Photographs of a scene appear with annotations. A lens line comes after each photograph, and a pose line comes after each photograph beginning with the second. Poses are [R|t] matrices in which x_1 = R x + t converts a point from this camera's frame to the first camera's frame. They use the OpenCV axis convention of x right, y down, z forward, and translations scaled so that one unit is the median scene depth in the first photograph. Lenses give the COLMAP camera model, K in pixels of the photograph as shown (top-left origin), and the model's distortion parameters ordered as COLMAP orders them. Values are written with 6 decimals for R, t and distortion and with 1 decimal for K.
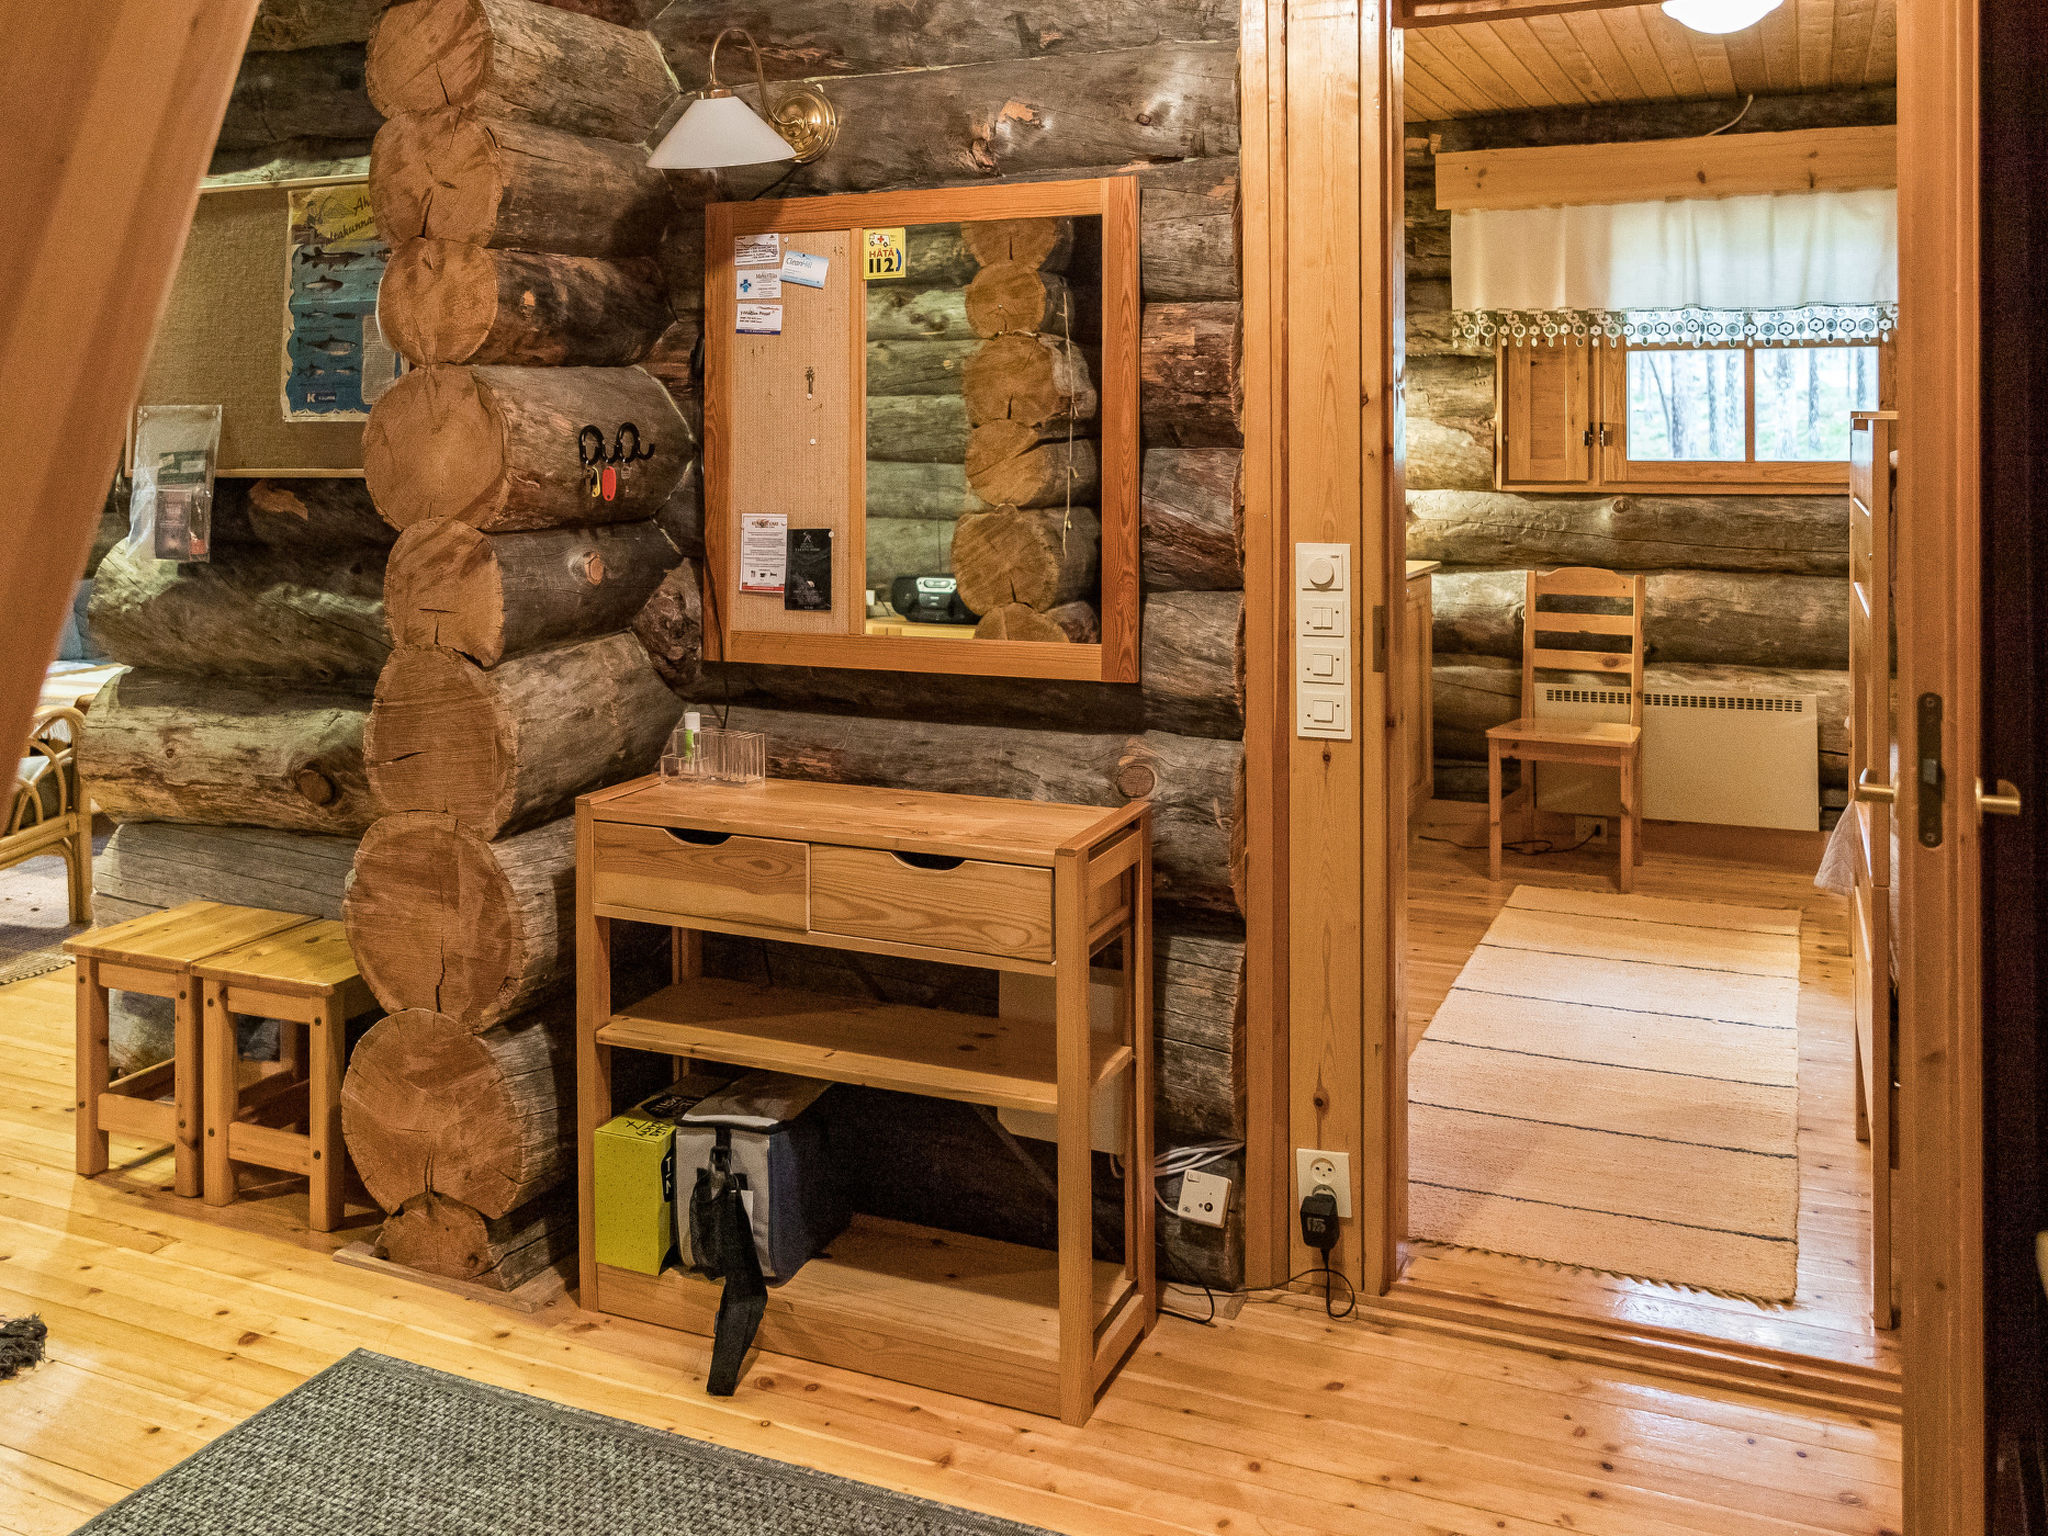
lens RADIAL K [[1897.4, 0, 937.3], [0, 1897.4, 428.6], [0, 0, 1]] dist [0.000081, -0.003657]
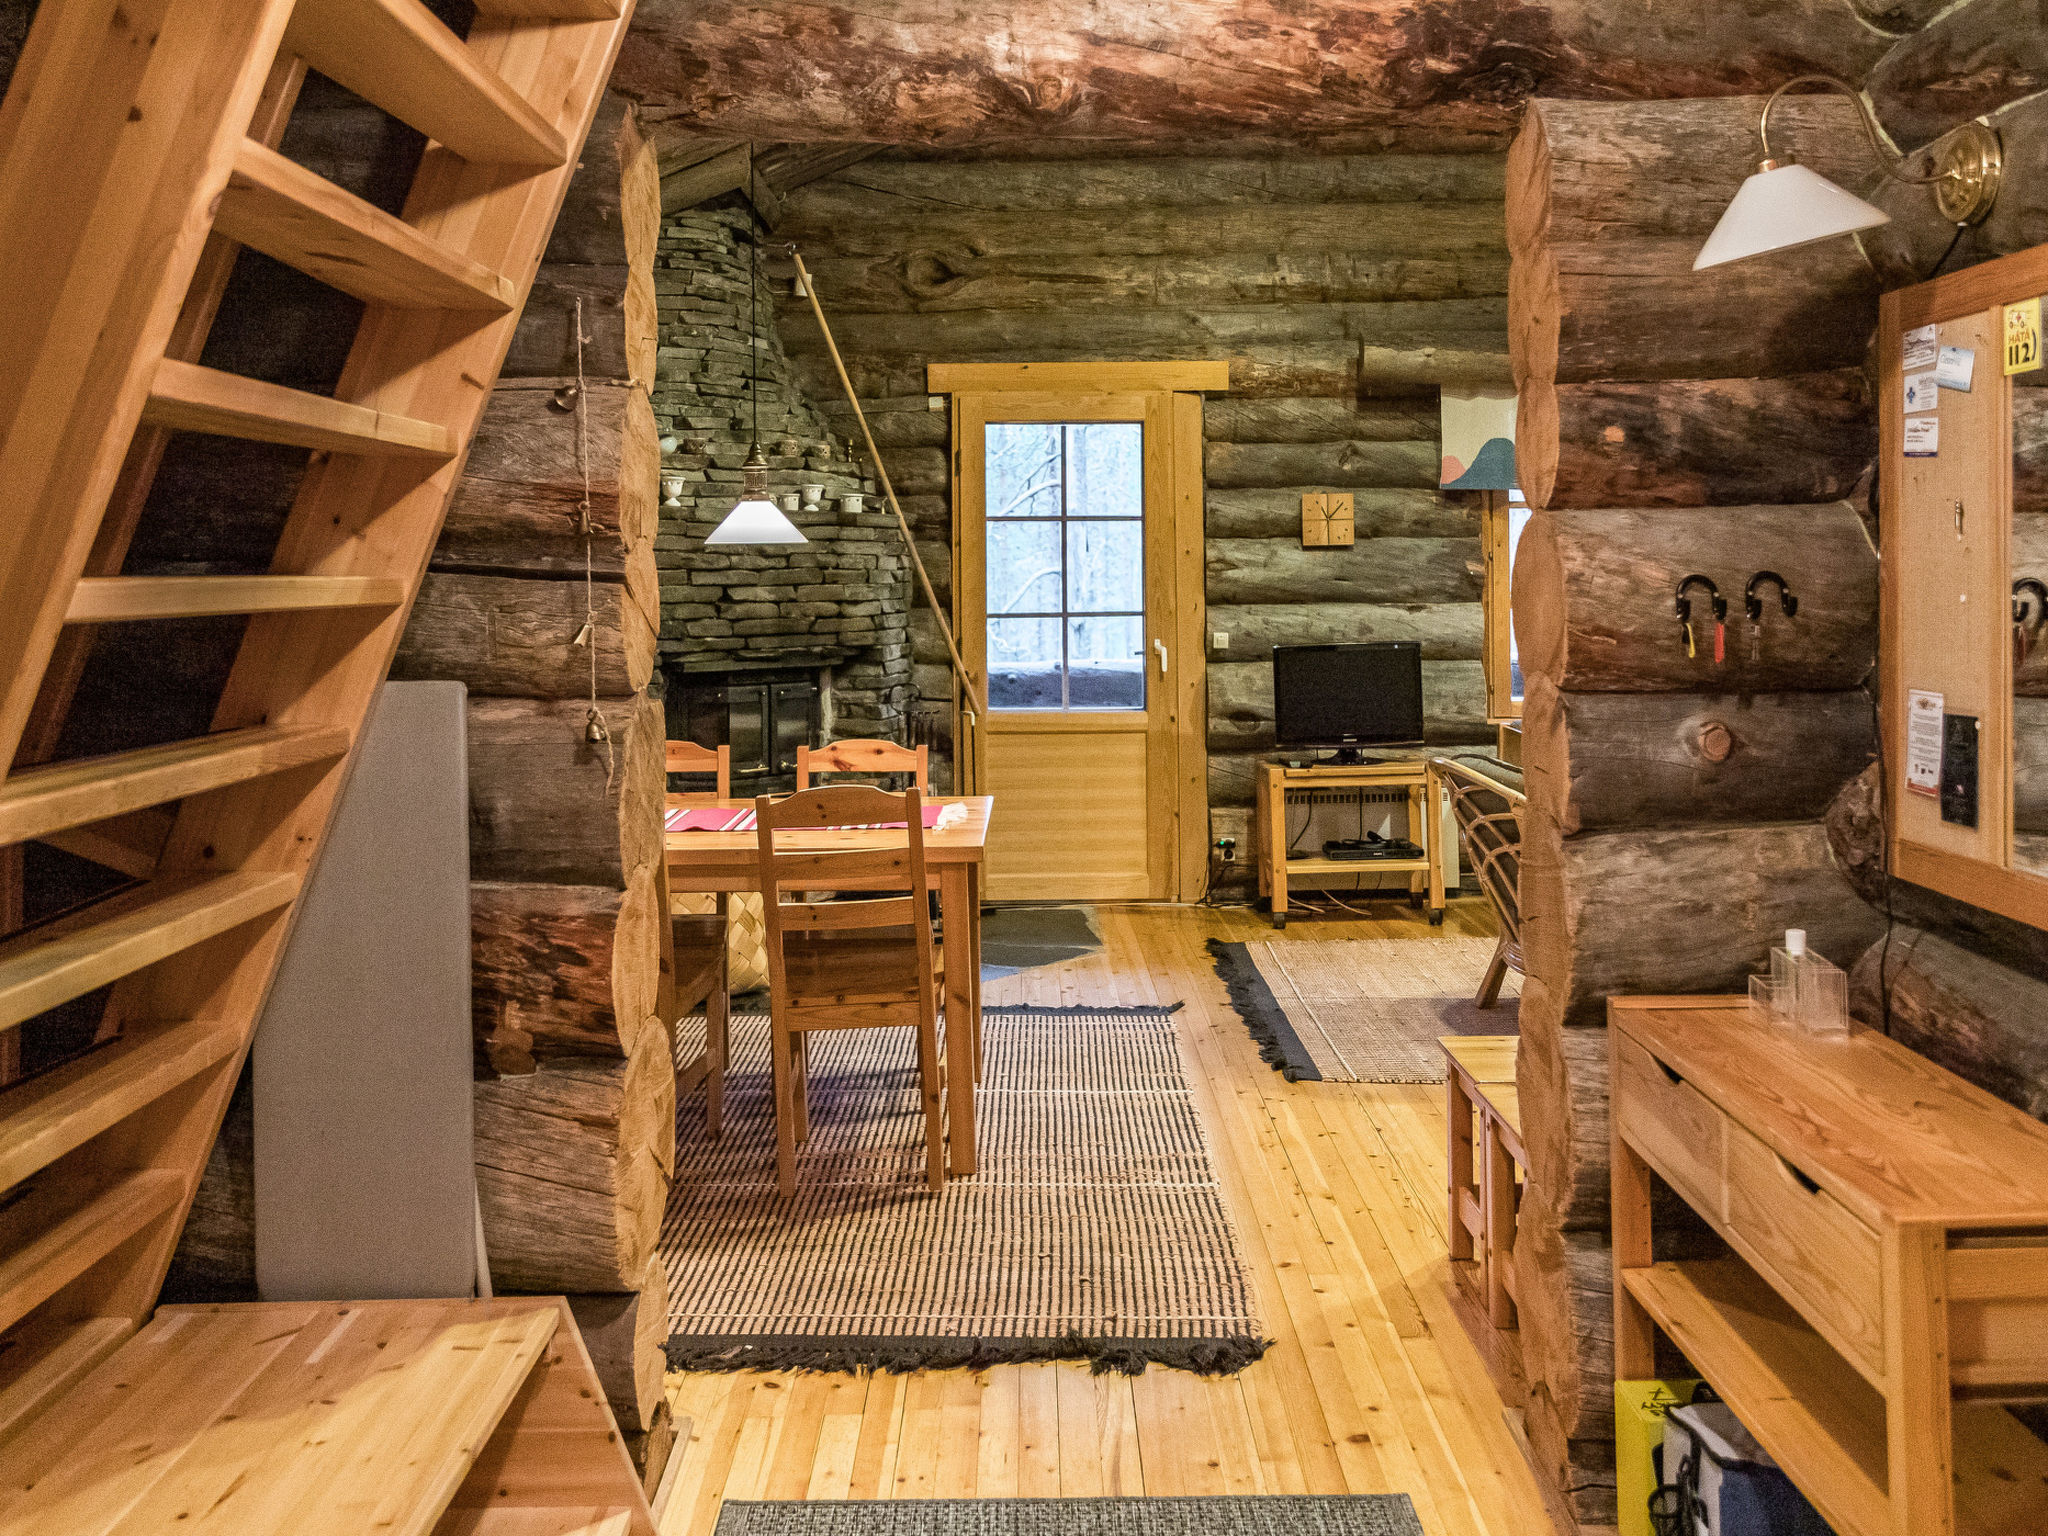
lens RADIAL K [[1897.4, 0, 1184.4], [0, 1897.4, 542.3], [0, 0, 1]] dist [0.000081, -0.003657]
pose [[0.405391, -0.006283, -0.914122, 0.508559], [0.002726, 0.999980, -0.005664, -0.012201], [0.914139, -0.000196, 0.405400, 0.433235]]
